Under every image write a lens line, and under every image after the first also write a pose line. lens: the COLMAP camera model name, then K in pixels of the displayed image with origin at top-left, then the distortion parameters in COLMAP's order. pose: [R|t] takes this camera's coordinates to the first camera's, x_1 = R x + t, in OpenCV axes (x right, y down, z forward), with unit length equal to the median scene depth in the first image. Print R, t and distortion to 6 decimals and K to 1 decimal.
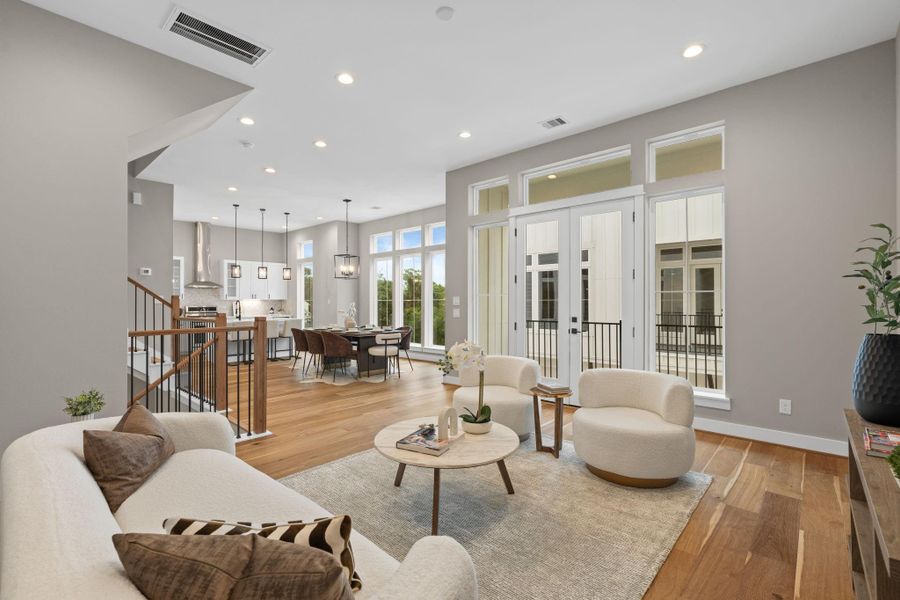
lens RADIAL K [[410.0, 0, 451.8], [0, 410.0, 298.8], [0, 0, 1]] dist [-0.023530, -0.000208]
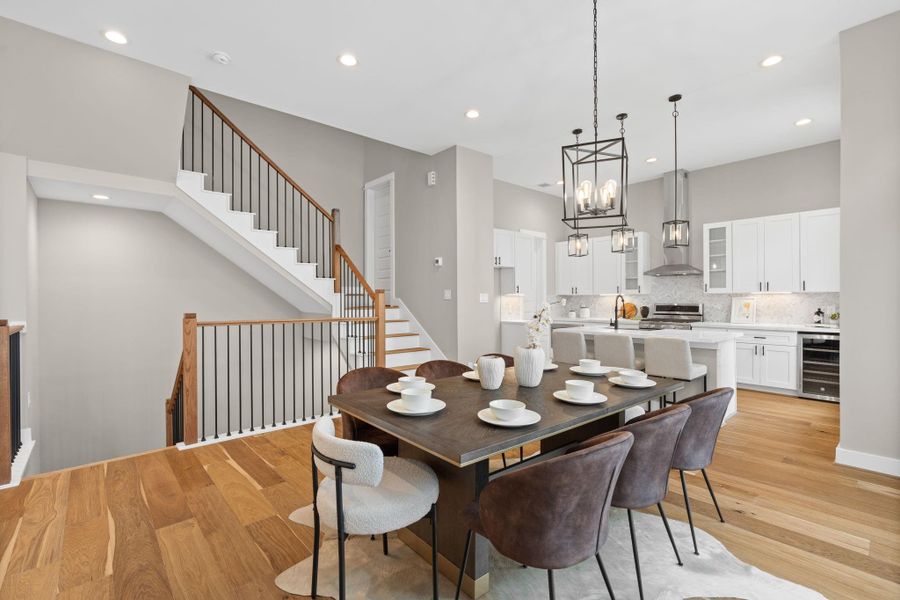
lens RADIAL K [[423.7, 0, 446.5], [0, 423.7, 299.4], [0, 0, 1]] dist [-0.001292, 0.003572]
pose [[-0.085635, 0.007672, -0.996297, 0.077404], [0.007781, 0.999945, 0.007032, 0.003527], [0.996296, -0.007150, -0.085690, 0.665429]]
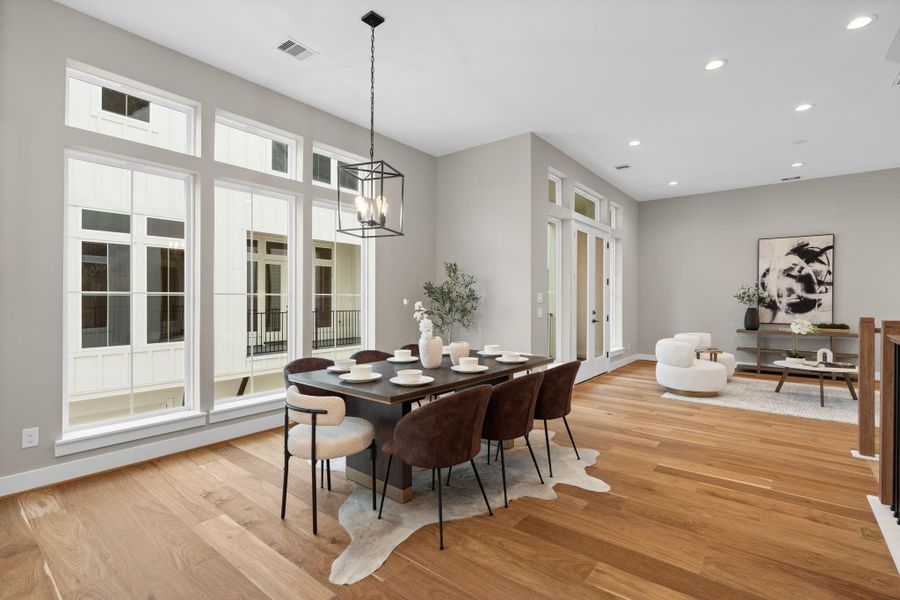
lens RADIAL K [[423.7, 0, 454.4], [0, 423.7, 299.3], [0, 0, 1]] dist [-0.001292, 0.003572]
pose [[-0.081882, 0.000427, 0.996642, -0.478500], [-0.011491, 0.999933, -0.001373, 0.006212], [-0.996576, -0.011565, -0.081872, 0.700443]]
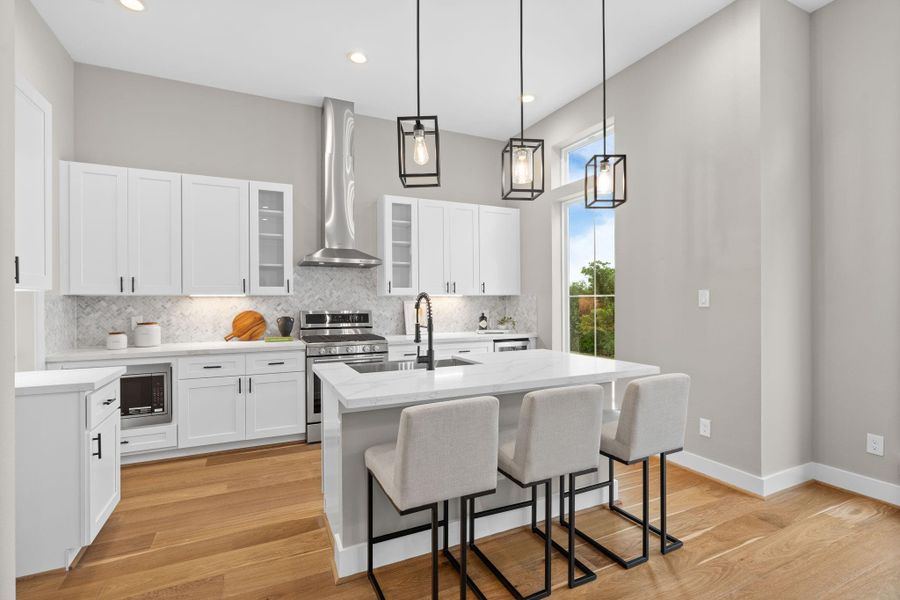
lens RADIAL K [[423.7, 0, 450.3], [0, 423.7, 304.3], [0, 0, 1]] dist [-0.001292, 0.003572]
pose [[0.934779, 0.000517, -0.355229, -0.340946], [0.003264, 0.999944, 0.010044, 0.007070], [0.355214, -0.010548, 0.934726, 0.612438]]
